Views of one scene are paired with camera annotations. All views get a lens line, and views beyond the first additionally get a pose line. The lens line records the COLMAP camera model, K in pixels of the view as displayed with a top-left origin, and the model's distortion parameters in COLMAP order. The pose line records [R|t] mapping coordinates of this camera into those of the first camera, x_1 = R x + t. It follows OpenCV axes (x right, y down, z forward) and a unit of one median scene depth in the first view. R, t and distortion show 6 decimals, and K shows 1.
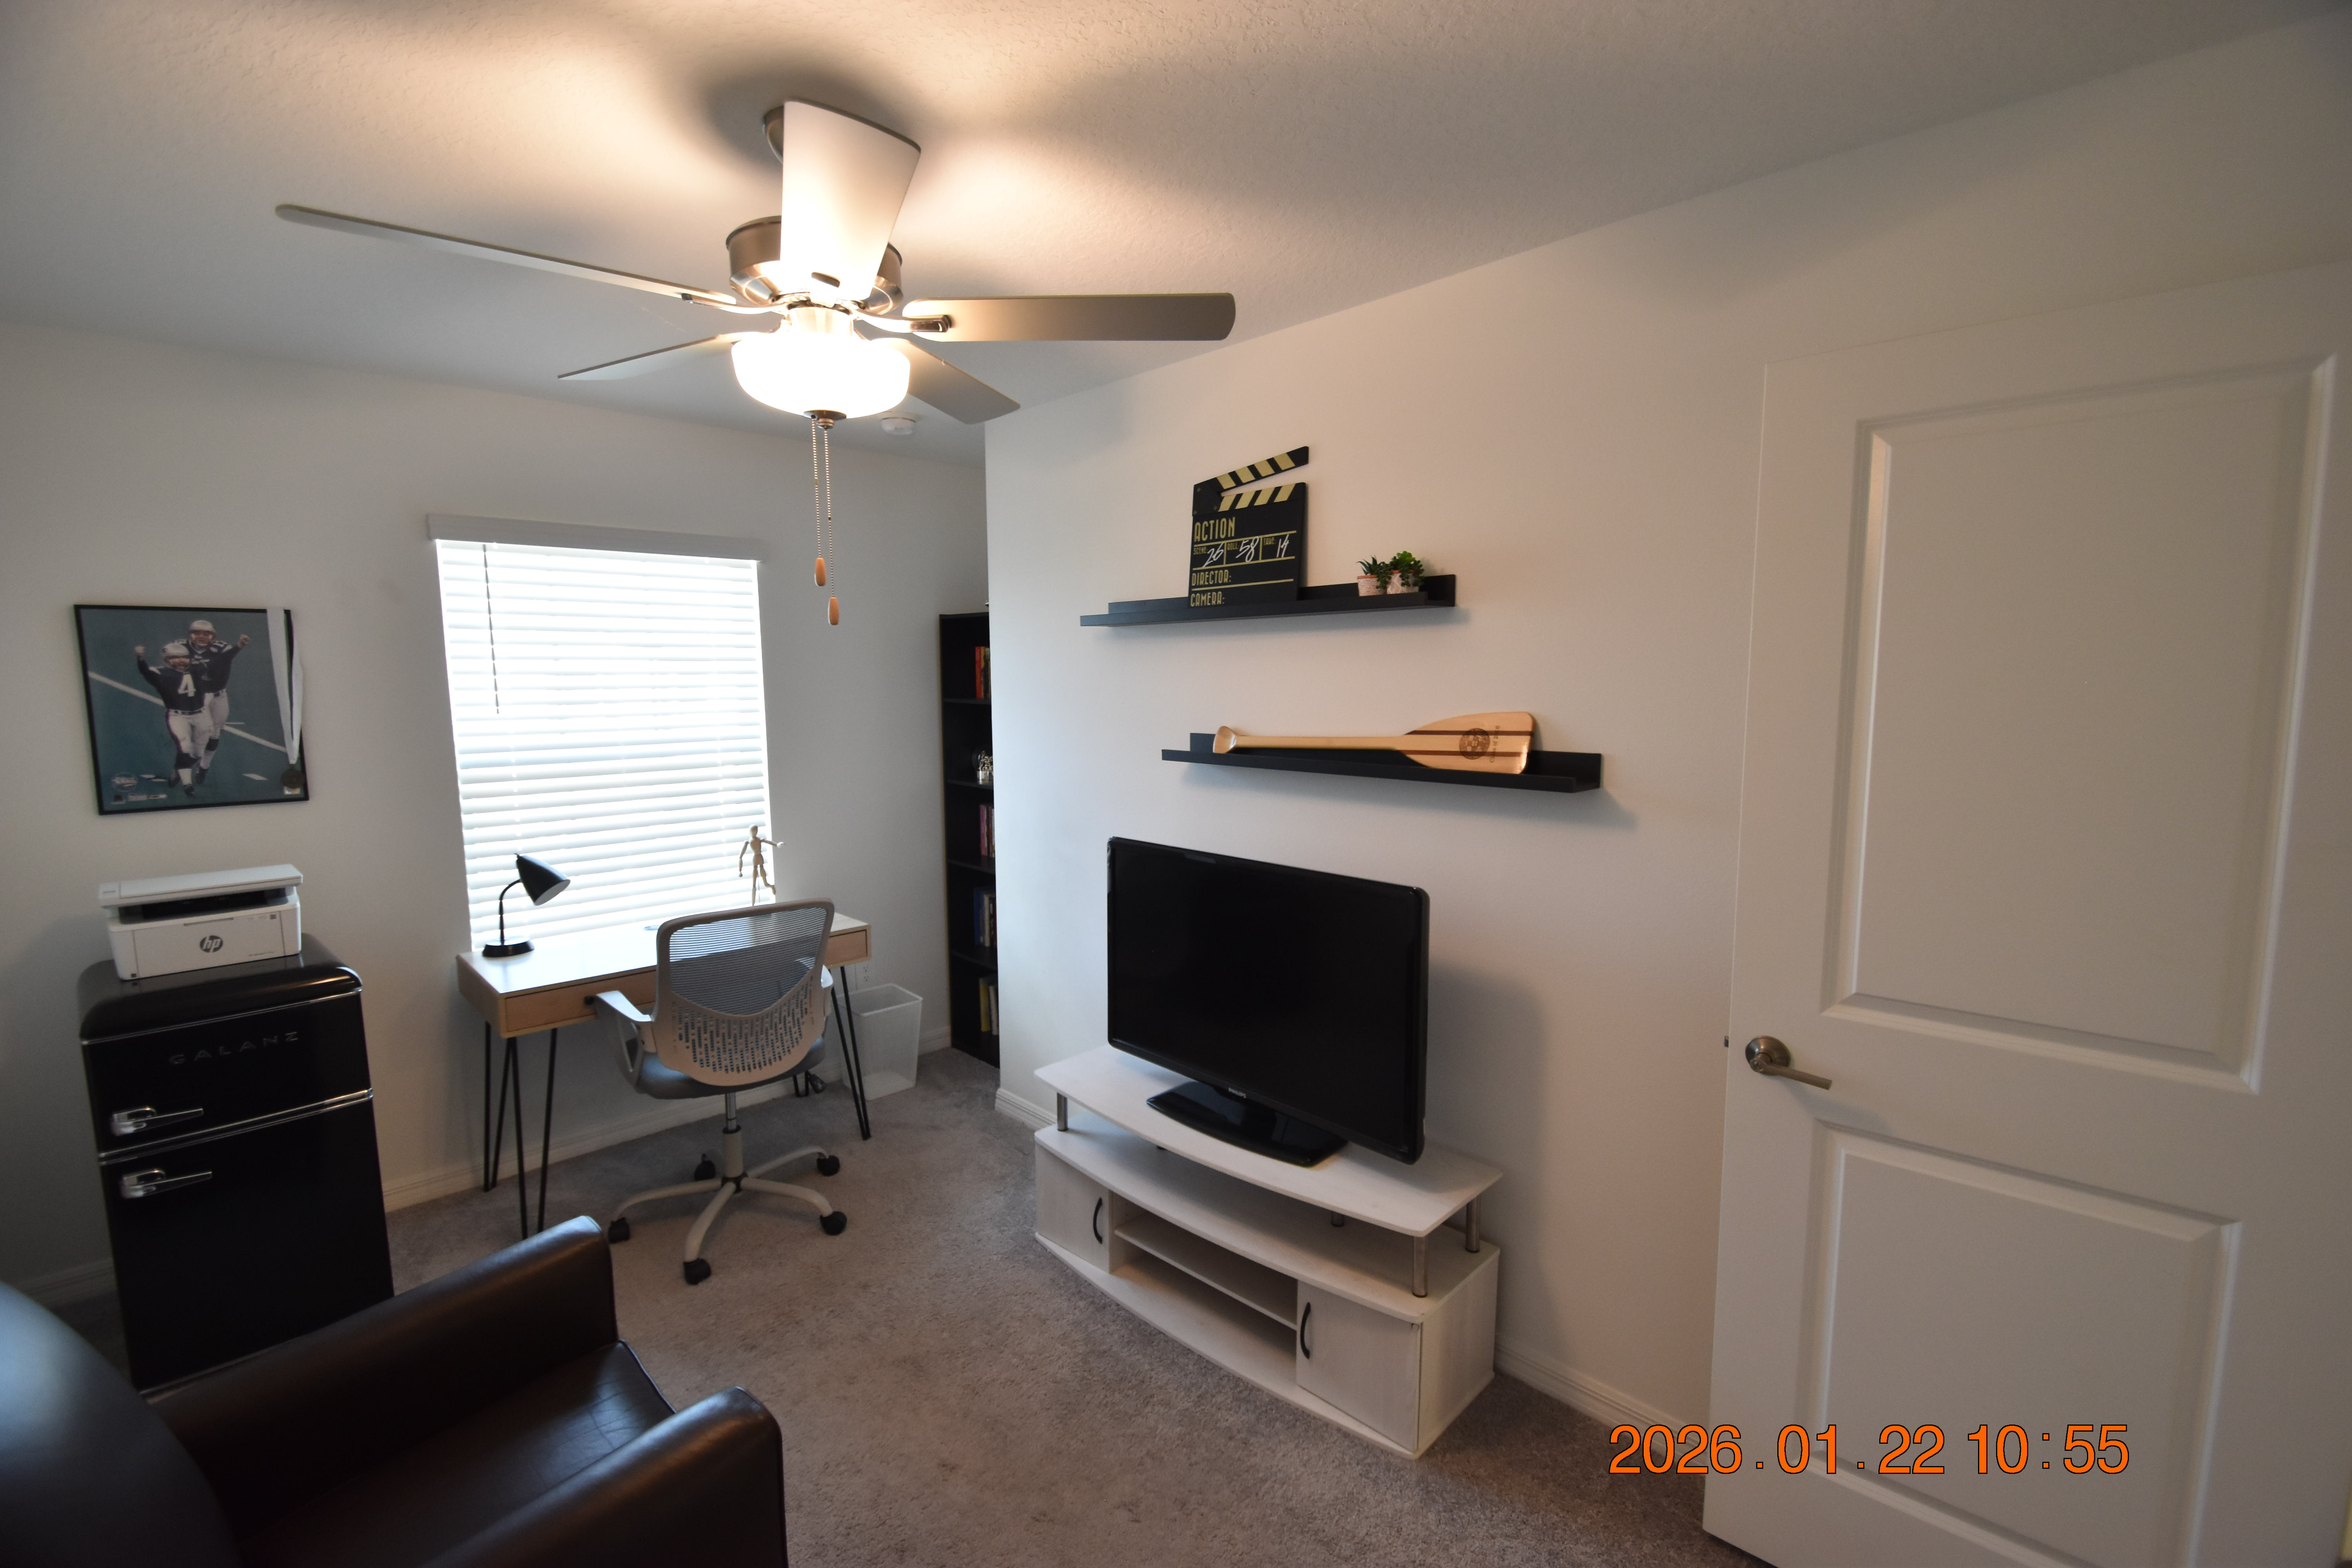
lens RADIAL K [[1030.8, 0, 1162.3], [0, 1030.8, 792.3], [0, 0, 1]] dist [0.005571, -0.009458]
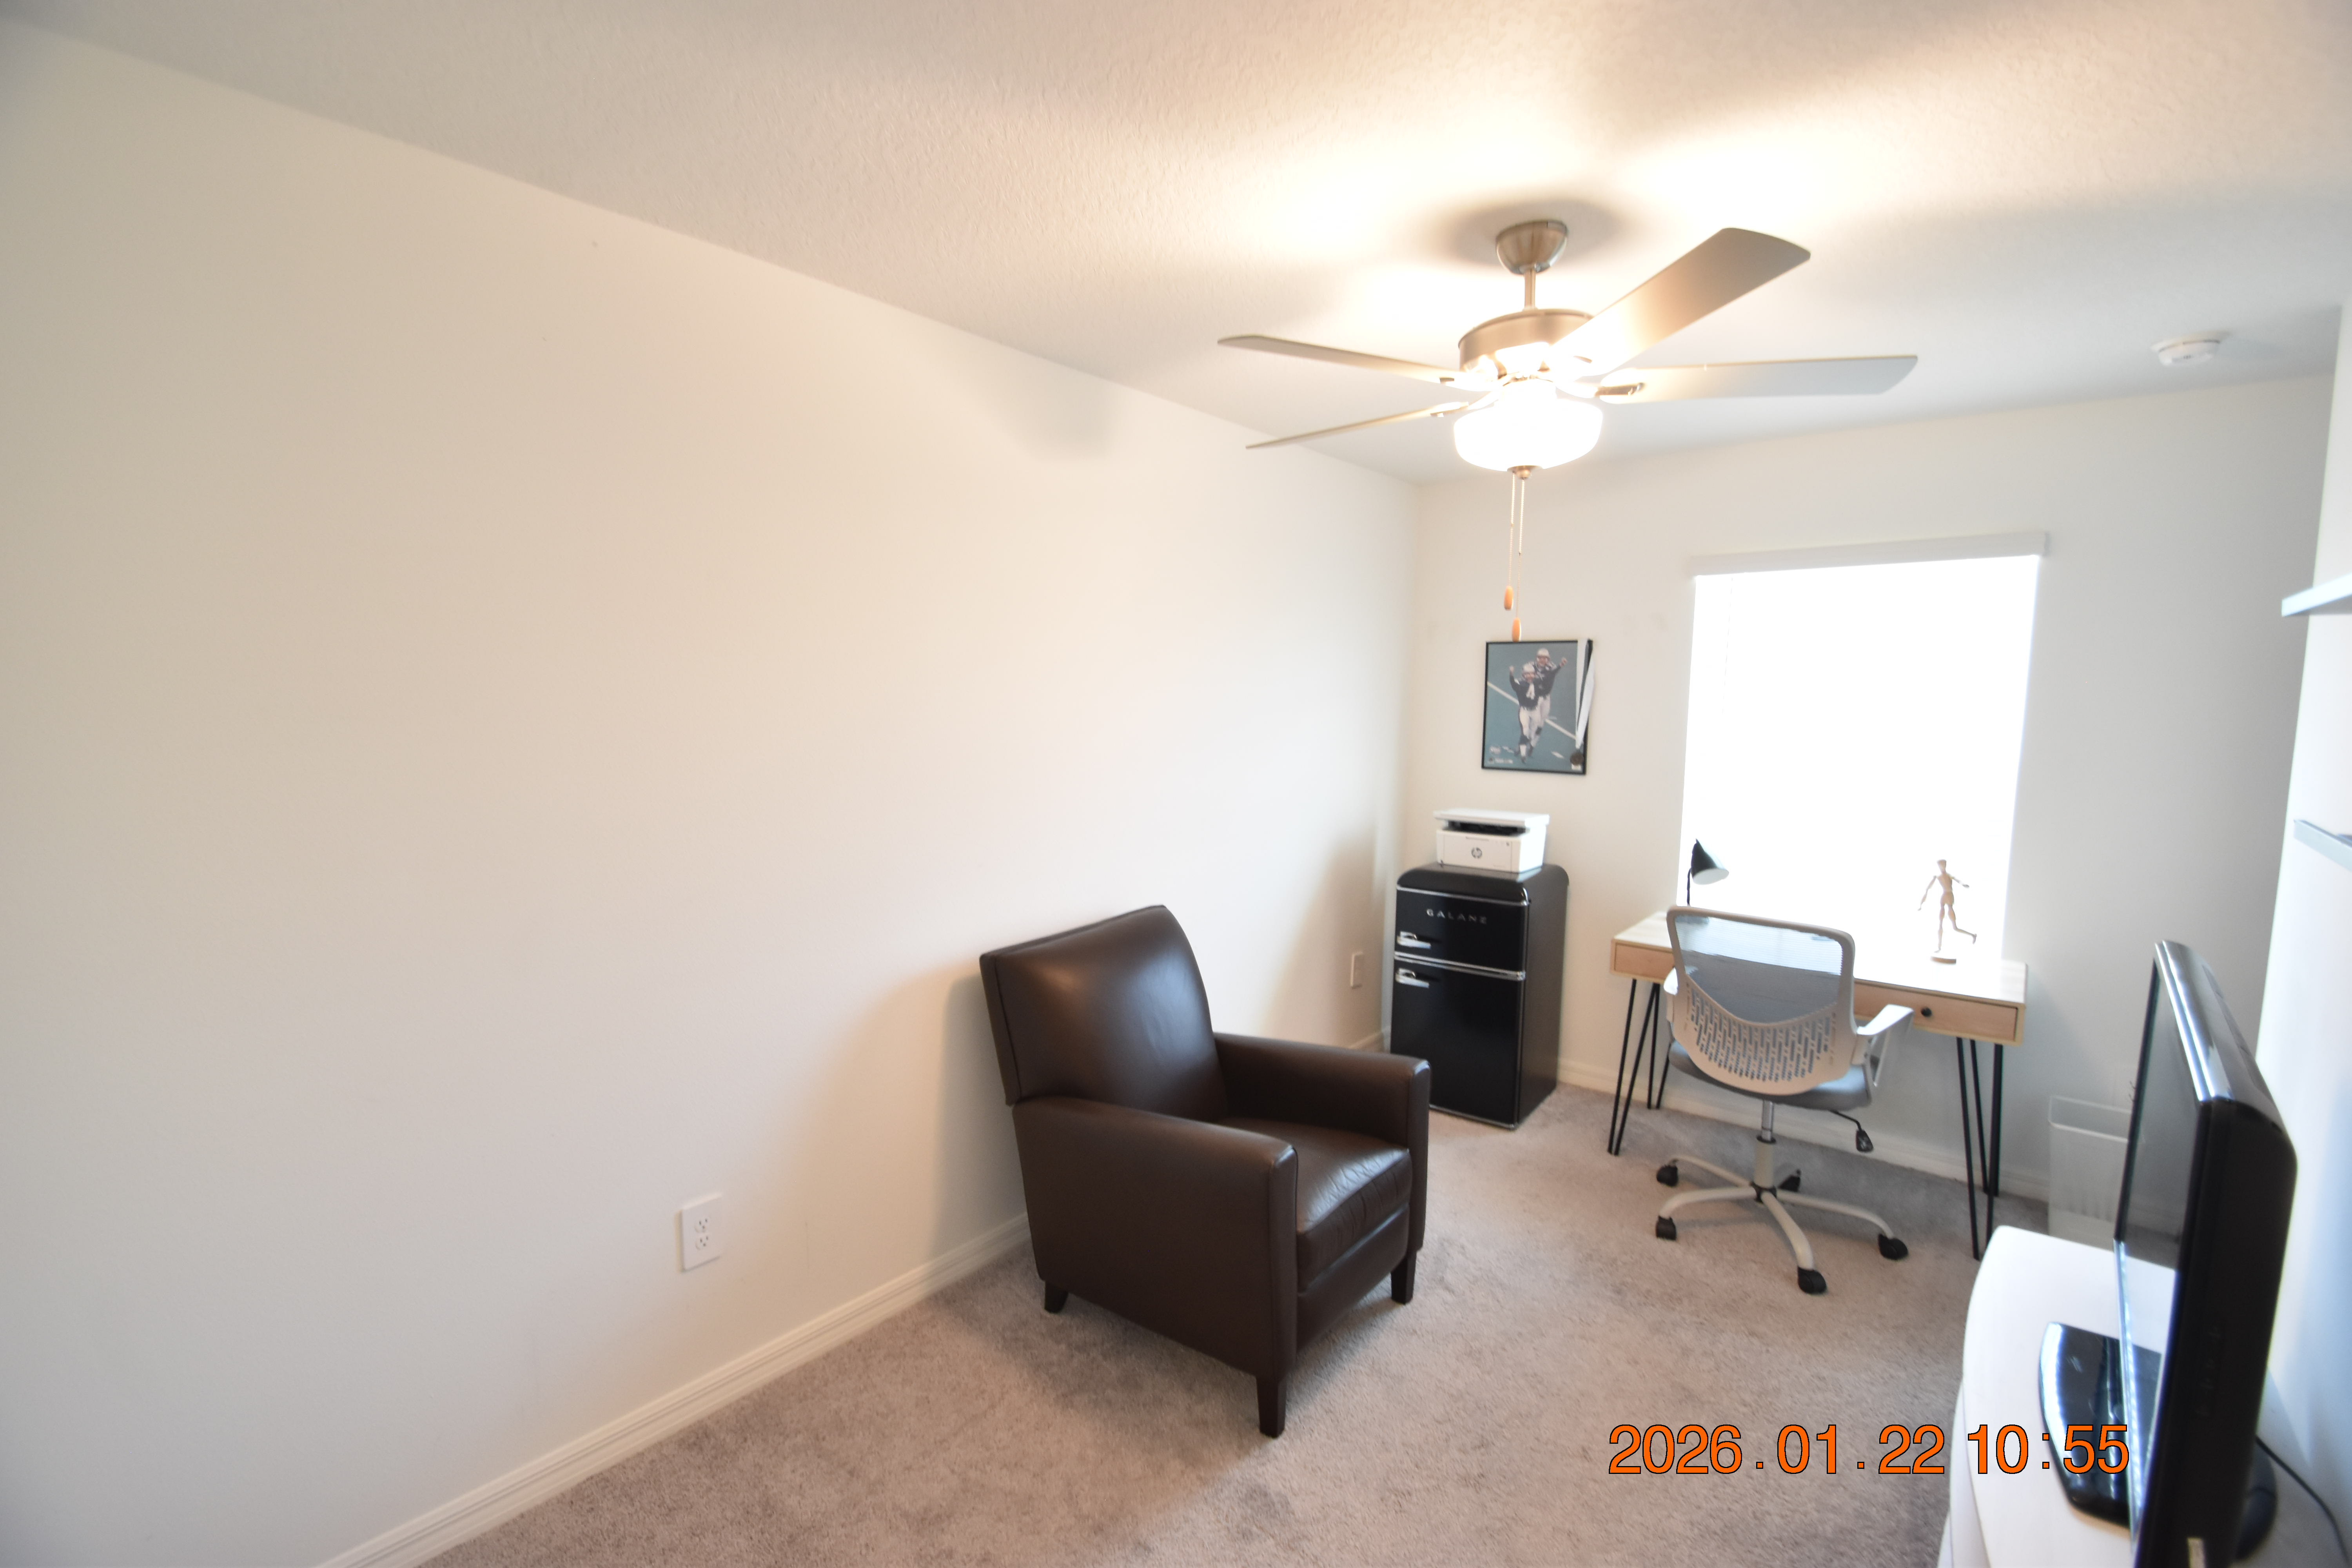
lens RADIAL K [[1030.8, 0, 1183.8], [0, 1030.8, 792.3], [0, 0, 1]] dist [0.005571, -0.009458]
pose [[0.115550, 0.106724, -0.987552, 0.525267], [-0.125310, 0.987834, 0.092093, -0.031877], [0.985366, 0.113108, 0.127518, 0.304711]]
